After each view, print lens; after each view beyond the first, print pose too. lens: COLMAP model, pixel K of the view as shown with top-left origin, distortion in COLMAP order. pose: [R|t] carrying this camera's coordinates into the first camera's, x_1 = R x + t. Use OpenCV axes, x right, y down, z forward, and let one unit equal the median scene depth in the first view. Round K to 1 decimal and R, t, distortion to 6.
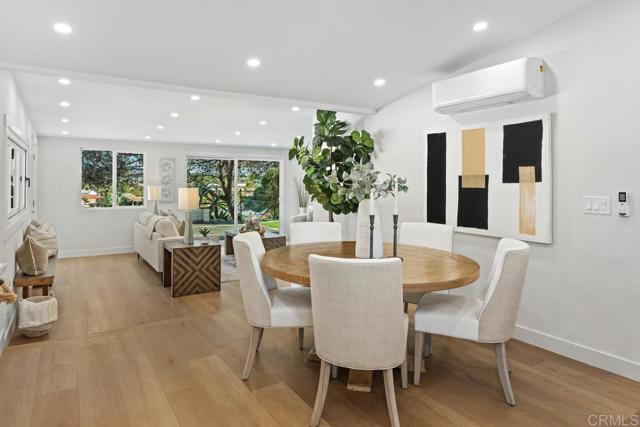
lens RADIAL K [[395.1, 0, 319.3], [0, 395.1, 180.2], [0, 0, 1]] dist [0.000555, 0.000265]
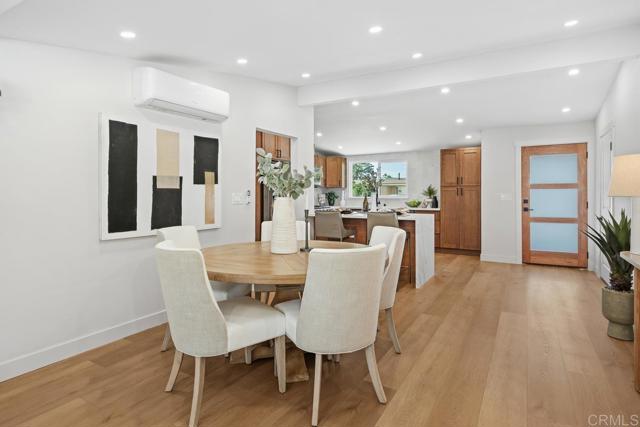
lens RADIAL K [[349.1, 0, 310.7], [0, 349.1, 192.9], [0, 0, 1]] dist [0.003765, 0.000284]
pose [[-0.419254, -0.002982, 0.907864, -0.604790], [-0.005151, 0.999986, 0.000906, 0.029065], [-0.907855, -0.004296, -0.419263, 1.081058]]
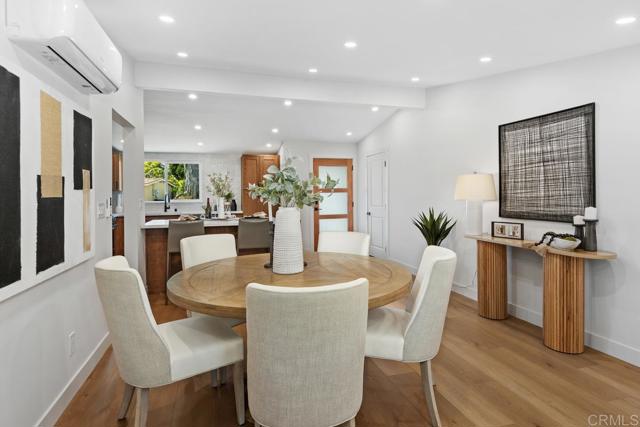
lens RADIAL K [[349.1, 0, 310.7], [0, 349.1, 192.9], [0, 0, 1]] dist [0.003765, 0.000284]
pose [[-0.949882, 0.003035, 0.312594, -0.138623], [0.002017, 0.999992, -0.003580, 0.015514], [-0.312603, -0.002771, -0.949880, 1.418754]]
